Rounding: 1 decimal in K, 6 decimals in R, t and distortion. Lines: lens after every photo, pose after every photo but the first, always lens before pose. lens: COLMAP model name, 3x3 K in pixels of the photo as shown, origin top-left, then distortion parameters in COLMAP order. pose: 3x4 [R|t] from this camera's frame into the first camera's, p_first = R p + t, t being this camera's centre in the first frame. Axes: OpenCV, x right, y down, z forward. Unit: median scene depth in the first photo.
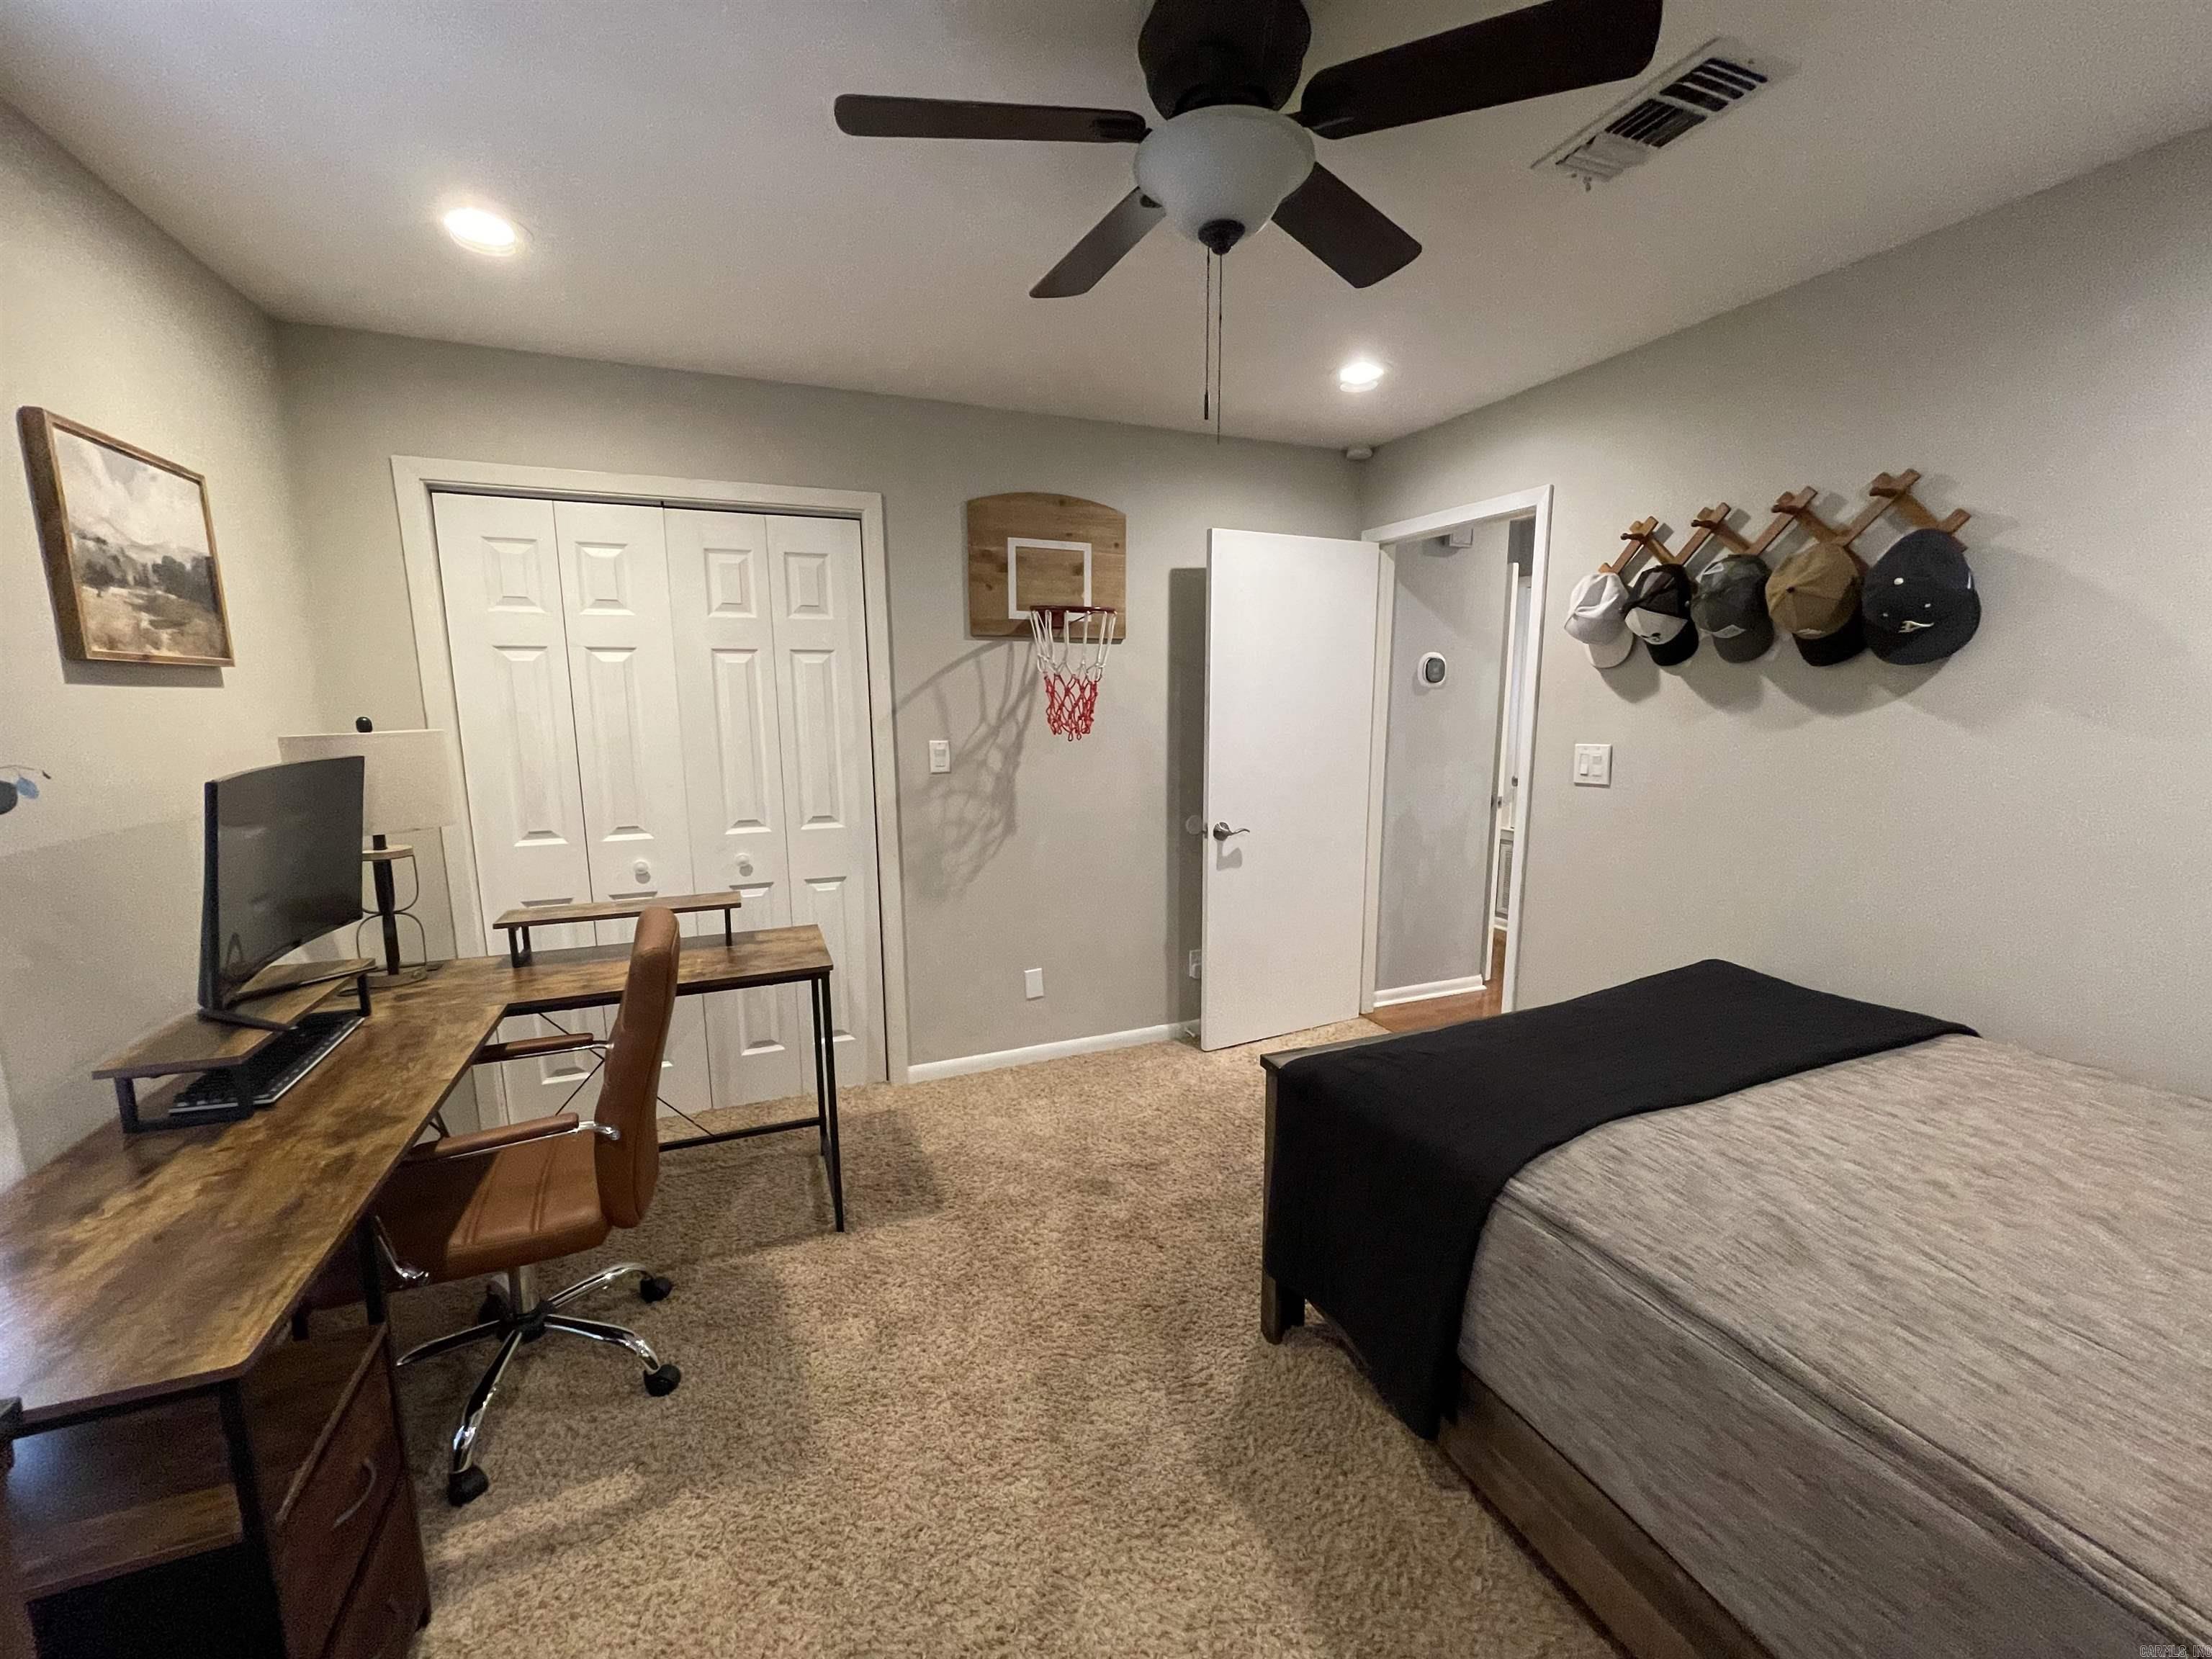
lens RADIAL K [[886.3, 0, 1102.0], [0, 886.3, 840.4], [0, 0, 1]] dist [-0.002988, -0.000077]
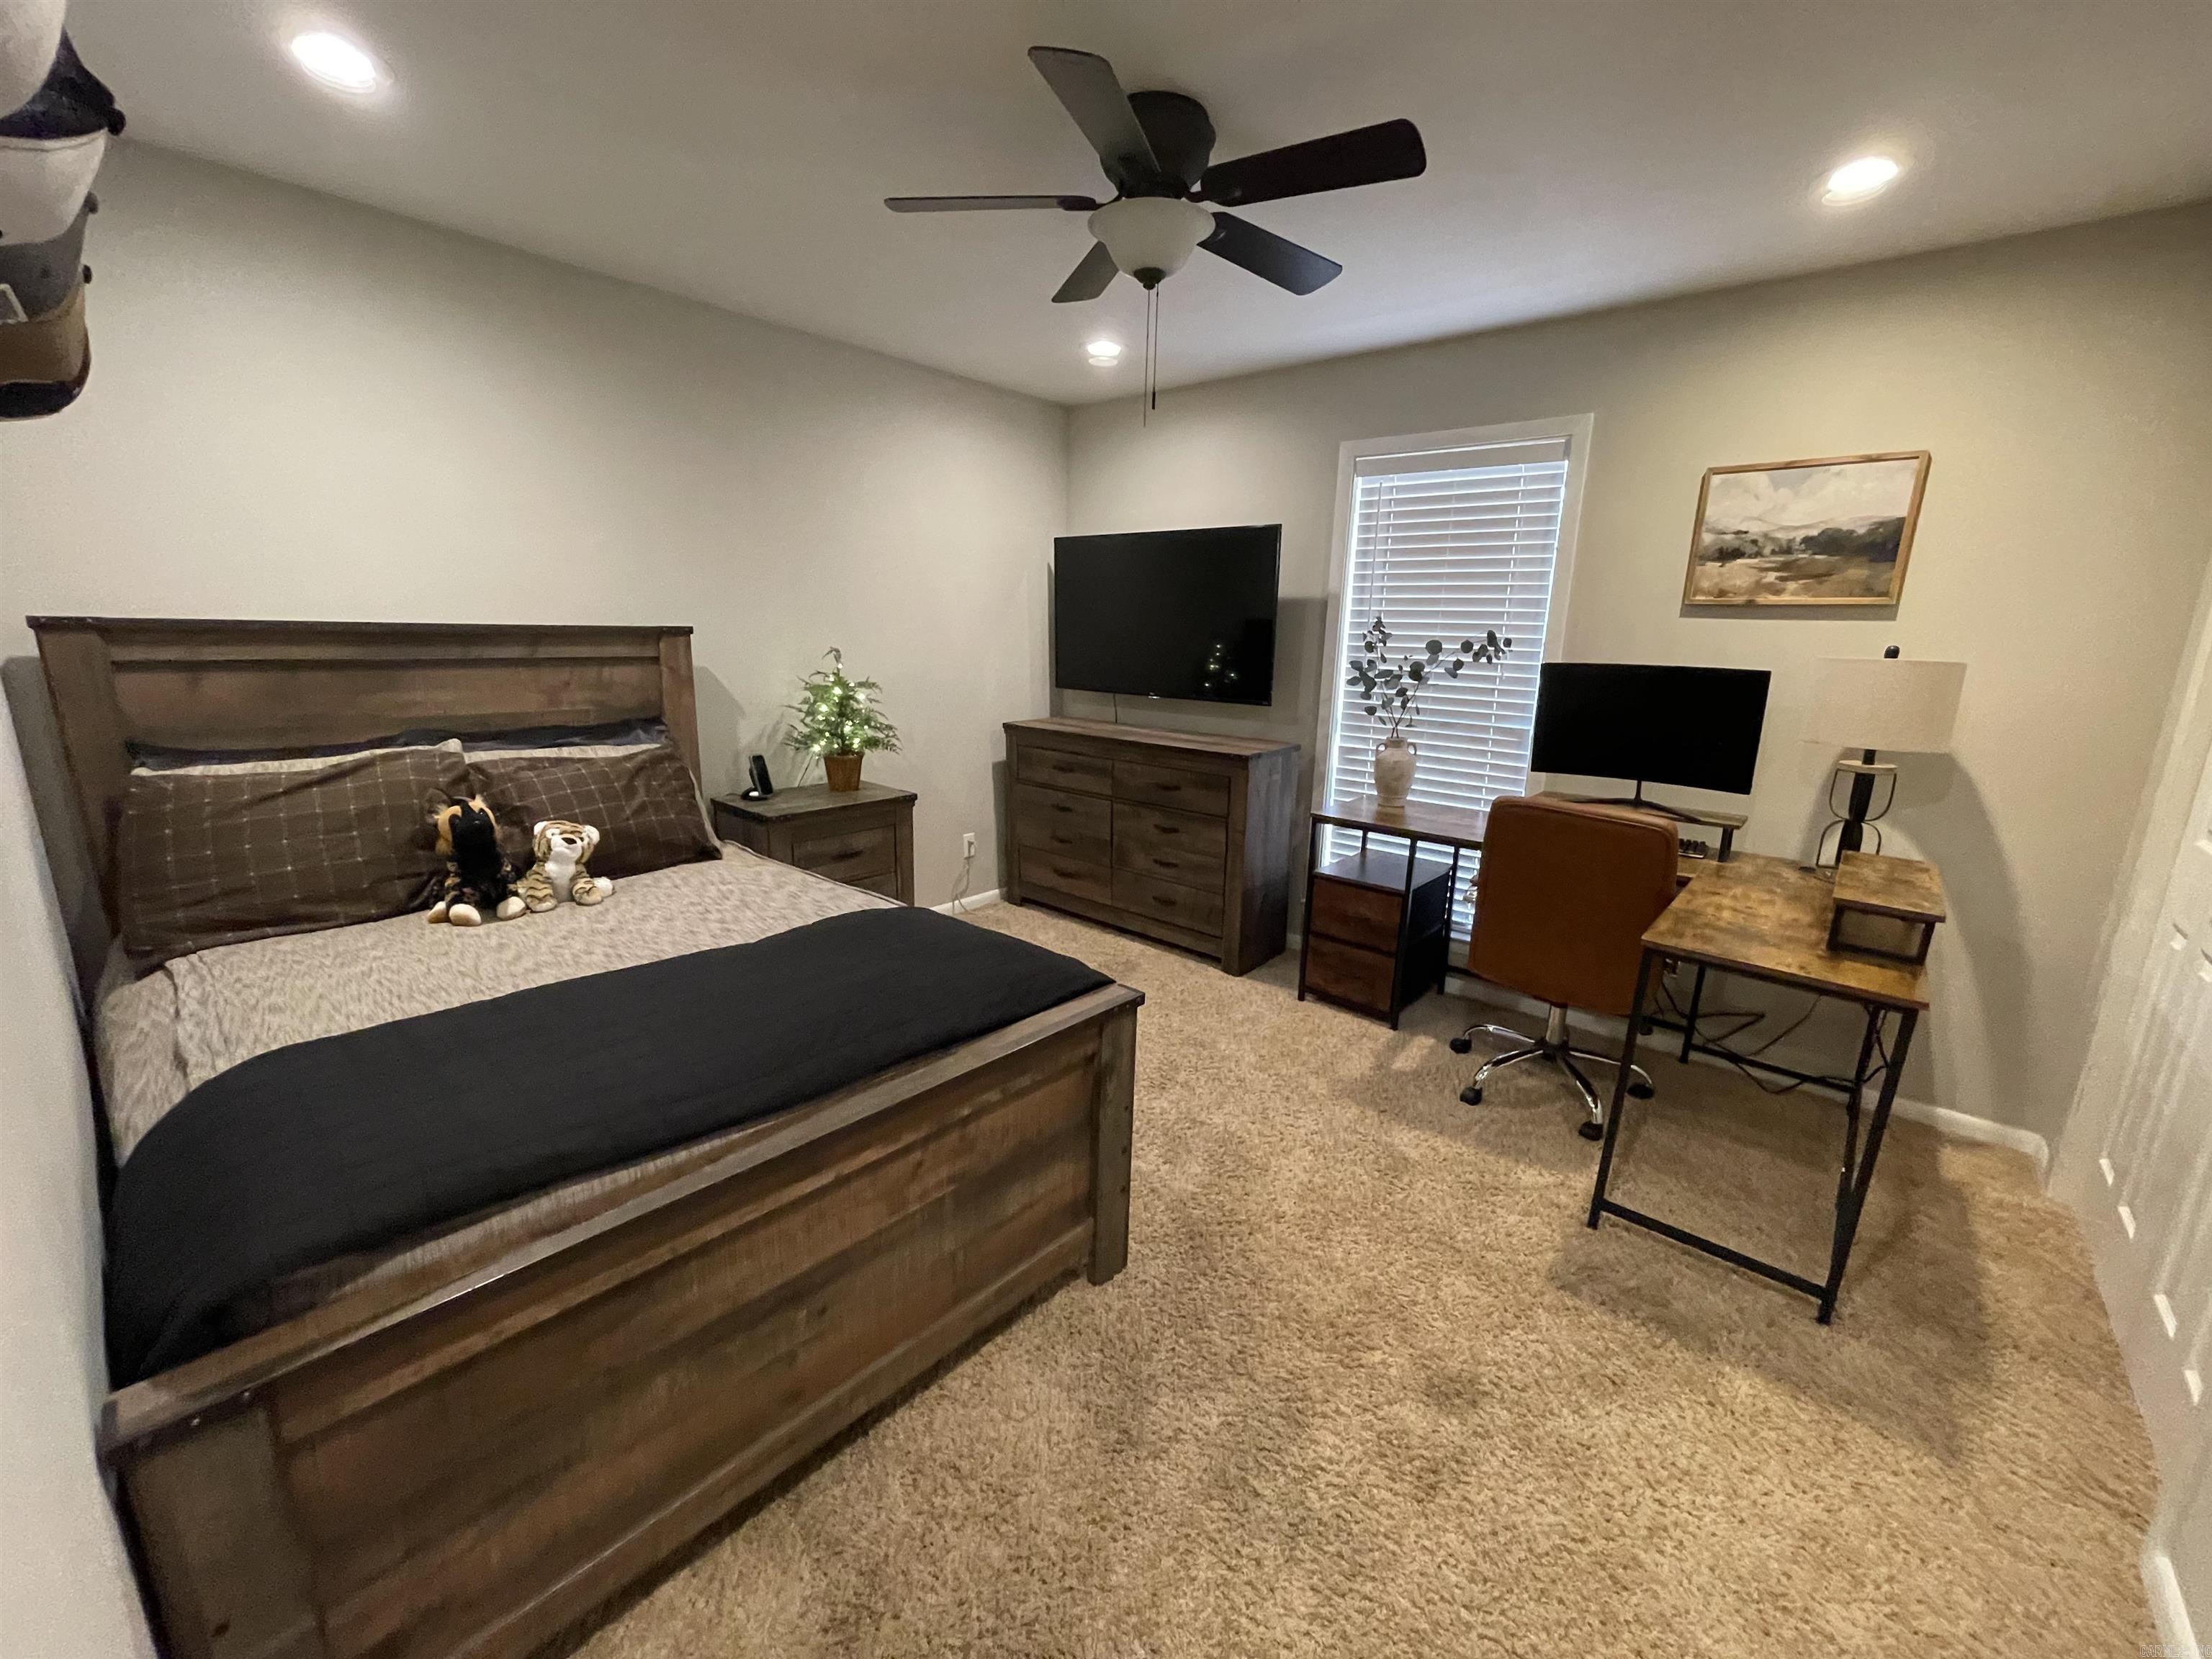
lens RADIAL K [[886.3, 0, 1102.0], [0, 886.3, 840.4], [0, 0, 1]] dist [-0.002988, -0.000077]
pose [[-0.893117, 0.088218, -0.441090, 0.678813], [-0.092848, 0.923311, 0.372661, -0.277777], [0.440139, 0.373784, -0.816433, 1.837493]]
